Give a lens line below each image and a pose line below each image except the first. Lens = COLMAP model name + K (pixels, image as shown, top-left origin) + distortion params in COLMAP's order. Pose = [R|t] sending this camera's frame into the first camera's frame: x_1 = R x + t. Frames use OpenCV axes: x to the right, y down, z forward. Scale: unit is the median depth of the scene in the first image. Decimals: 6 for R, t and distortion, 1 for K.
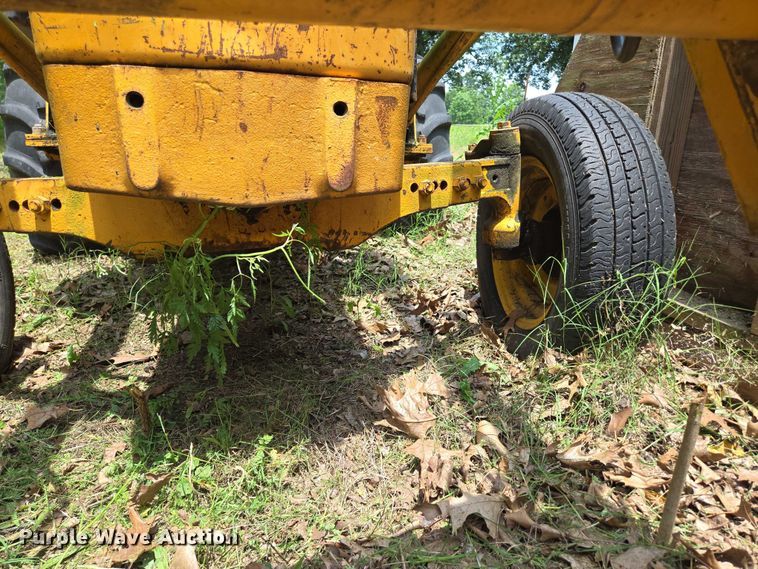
lens RADIAL K [[513.5, 0, 379.0], [0, 513.5, 284.5], [0, 0, 1]] dist [0.063408, -0.050675]
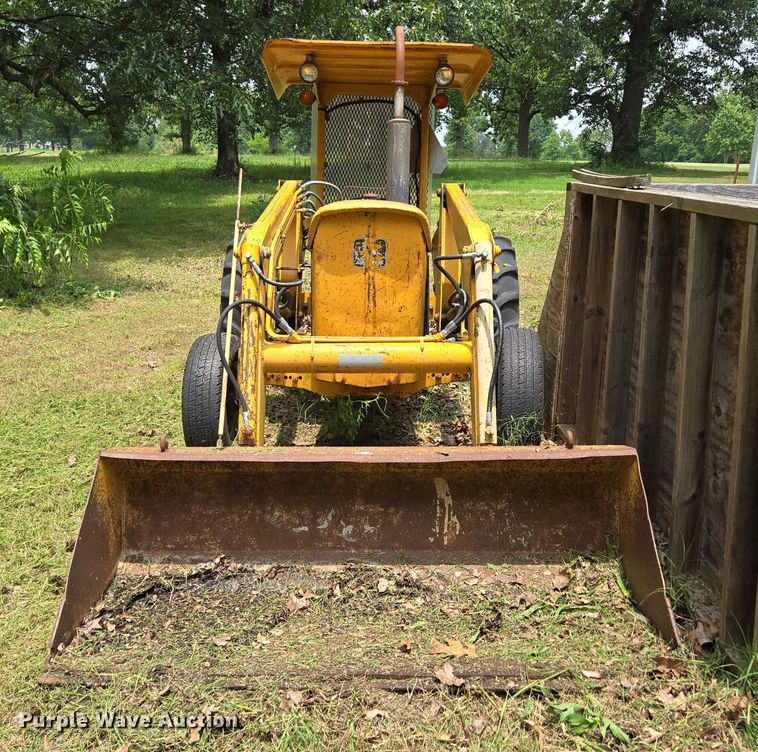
lens RADIAL K [[849.3, 0, 355.0], [0, 849.3, 374.6], [0, 0, 1]] dist [0.076714, -0.019482]
pose [[0.967850, 0.055190, -0.245400, 0.710211], [-0.067820, 0.996757, -0.043312, 0.005608], [0.242214, 0.058562, 0.968454, -3.026270]]
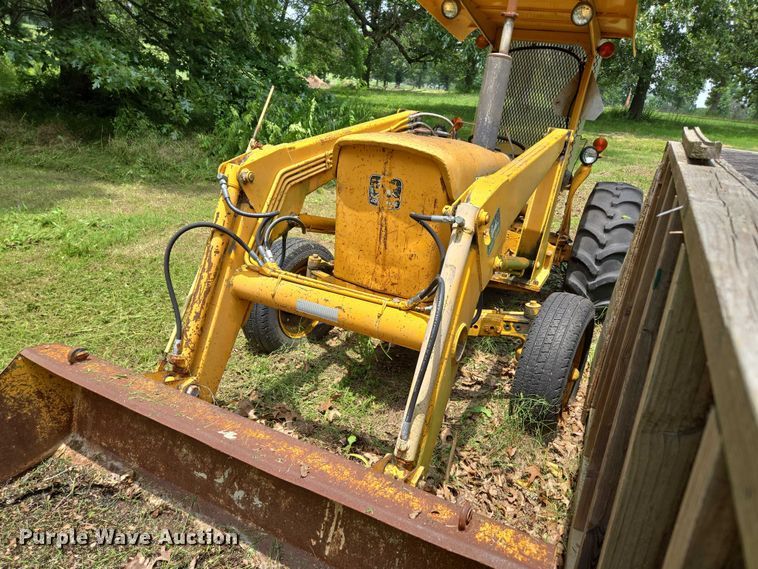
lens RADIAL K [[513.5, 0, 379.0], [0, 513.5, 284.5], [0, 0, 1]] dist [0.063408, -0.050675]
pose [[0.770037, 0.281778, -0.572402, 1.107742], [-0.264484, 0.957446, 0.115522, -0.557980], [0.580596, 0.062435, 0.811795, -1.153106]]
